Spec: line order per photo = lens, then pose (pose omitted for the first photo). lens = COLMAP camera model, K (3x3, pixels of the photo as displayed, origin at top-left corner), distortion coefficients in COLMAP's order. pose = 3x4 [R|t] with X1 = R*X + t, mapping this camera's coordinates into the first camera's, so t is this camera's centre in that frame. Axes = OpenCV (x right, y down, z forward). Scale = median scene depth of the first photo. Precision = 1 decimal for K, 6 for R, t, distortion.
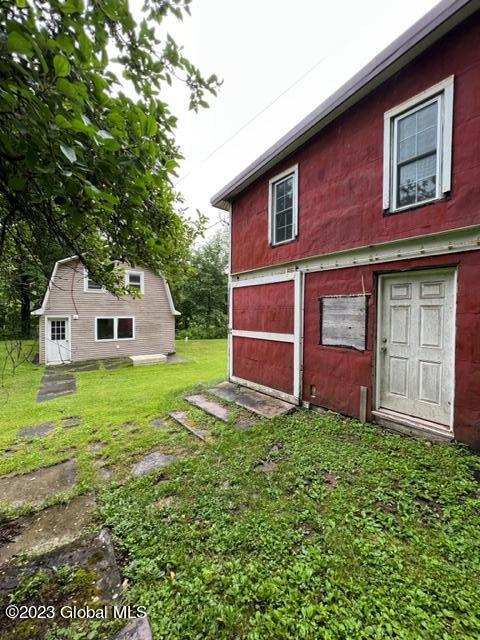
lens RADIAL K [[255.4, 0, 241.7], [0, 255.4, 317.6], [0, 0, 1]] dist [-0.003055, -0.000249]
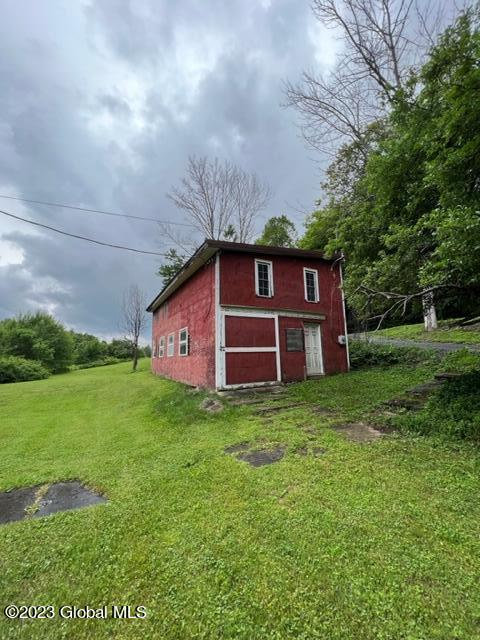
lens RADIAL K [[253.9, 0, 239.0], [0, 253.9, 318.6], [0, 0, 1]] dist [-0.006017, 0.001054]
pose [[0.181203, 0.146013, 0.972546, -0.706792], [0.041113, 0.986928, -0.155832, 0.057795], [-0.982586, 0.068221, 0.172831, 0.390505]]
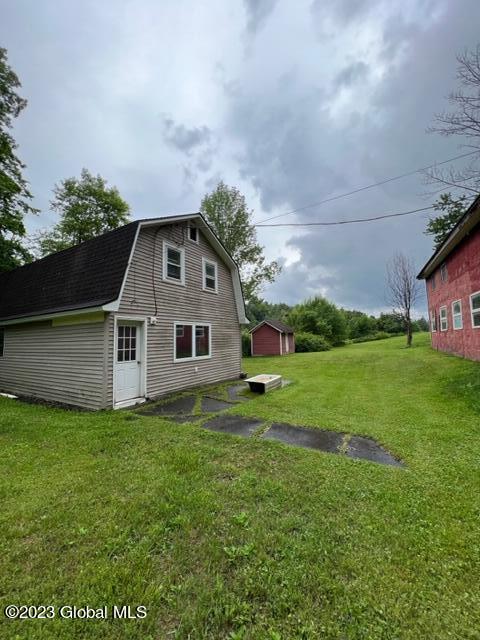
lens RADIAL K [[253.9, 0, 240.9], [0, 253.9, 316.2], [0, 0, 1]] dist [-0.006017, 0.001054]
pose [[0.910533, 0.012433, 0.413249, -0.723104], [0.035665, 0.993459, -0.108473, 0.059992], [-0.411895, 0.113507, 0.904134, 0.392712]]
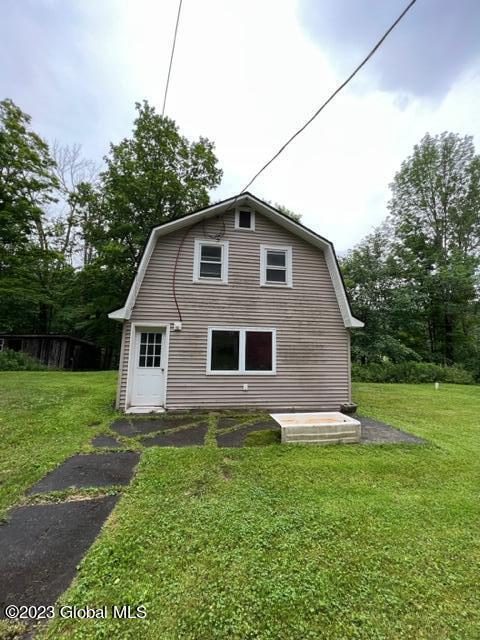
lens RADIAL K [[253.9, 0, 240.9], [0, 253.9, 317.8], [0, 0, 1]] dist [-0.006017, 0.001054]
pose [[0.894026, -0.049503, -0.445272, -0.289228], [-0.021397, 0.988025, -0.152804, 0.062068], [0.447504, 0.146138, 0.882261, 0.586001]]
